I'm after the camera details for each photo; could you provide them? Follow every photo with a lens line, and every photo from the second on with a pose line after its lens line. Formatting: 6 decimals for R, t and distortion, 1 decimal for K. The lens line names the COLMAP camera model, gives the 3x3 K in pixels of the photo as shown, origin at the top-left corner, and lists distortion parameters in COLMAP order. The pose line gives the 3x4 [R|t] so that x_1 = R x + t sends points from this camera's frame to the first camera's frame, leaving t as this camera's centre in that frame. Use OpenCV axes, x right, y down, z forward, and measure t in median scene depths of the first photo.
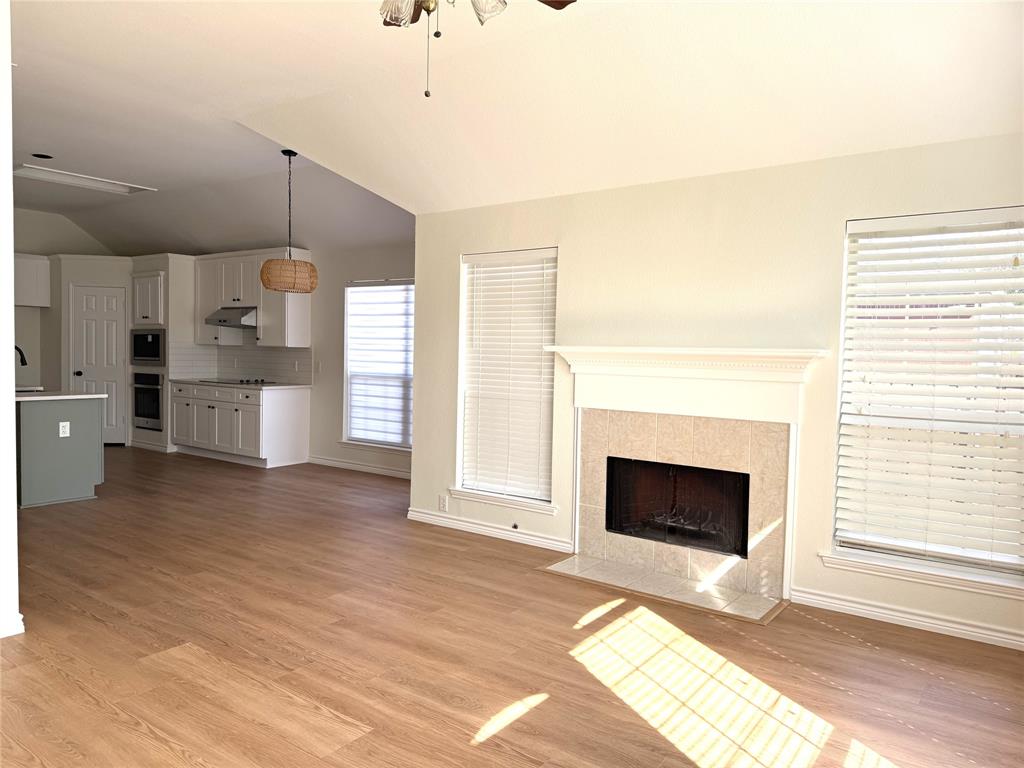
lens RADIAL K [[718.7, 0, 509.5], [0, 718.7, 383.8], [0, 0, 1]] dist [0.093238, -0.130436]
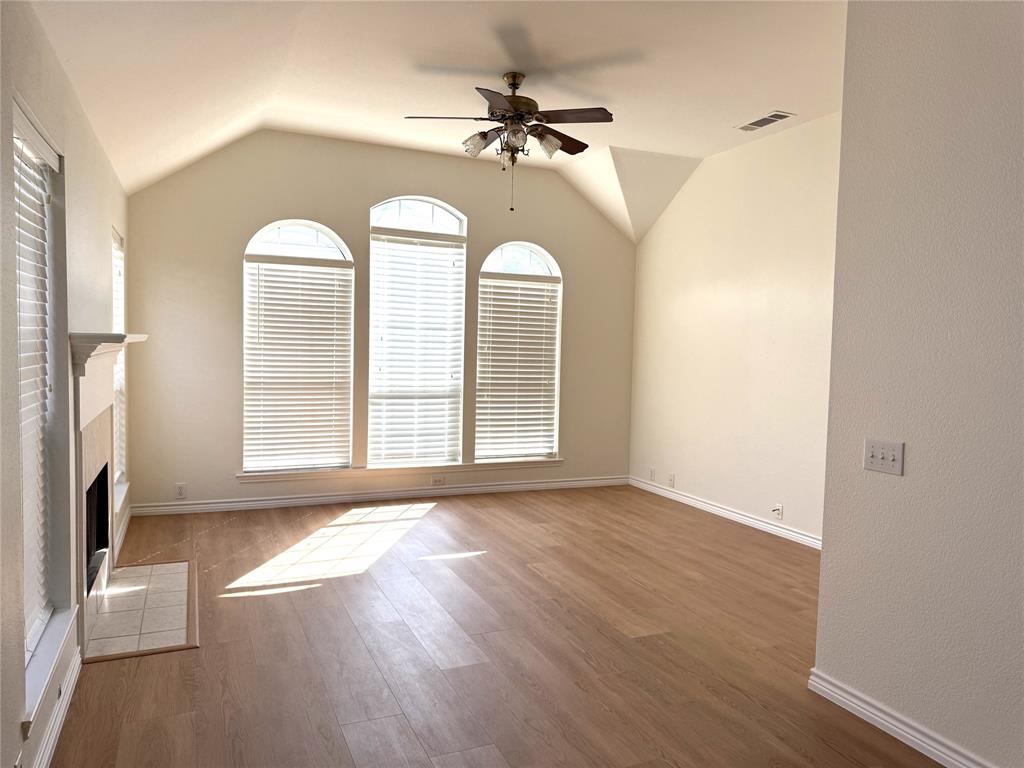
lens RADIAL K [[718.7, 0, 509.5], [0, 718.7, 383.8], [0, 0, 1]] dist [0.093238, -0.130436]
pose [[-0.863523, -0.068555, 0.499629, -0.639355], [-0.015419, 0.993843, 0.109718, -0.099327], [-0.504074, 0.087041, -0.859263, 1.593347]]
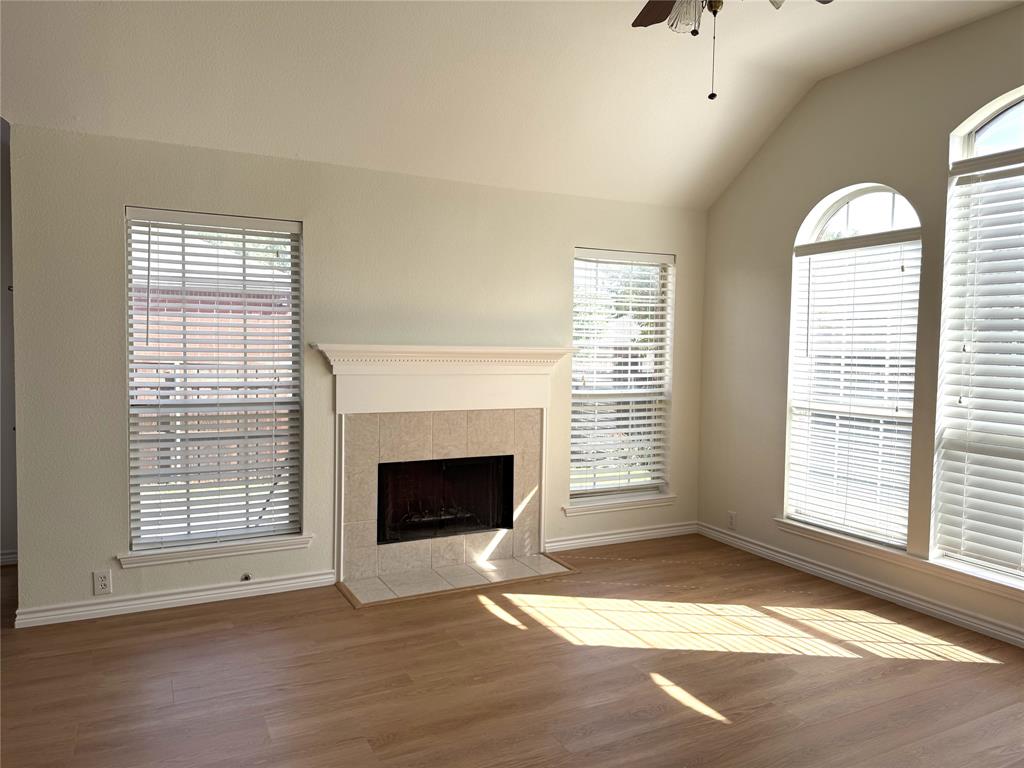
lens RADIAL K [[718.7, 0, 509.5], [0, 718.7, 383.8], [0, 0, 1]] dist [0.093238, -0.130436]
pose [[0.435082, -0.056769, 0.898600, -0.702075], [0.039754, 0.998248, 0.043816, -0.040072], [-0.899513, 0.016660, 0.436577, 0.507189]]
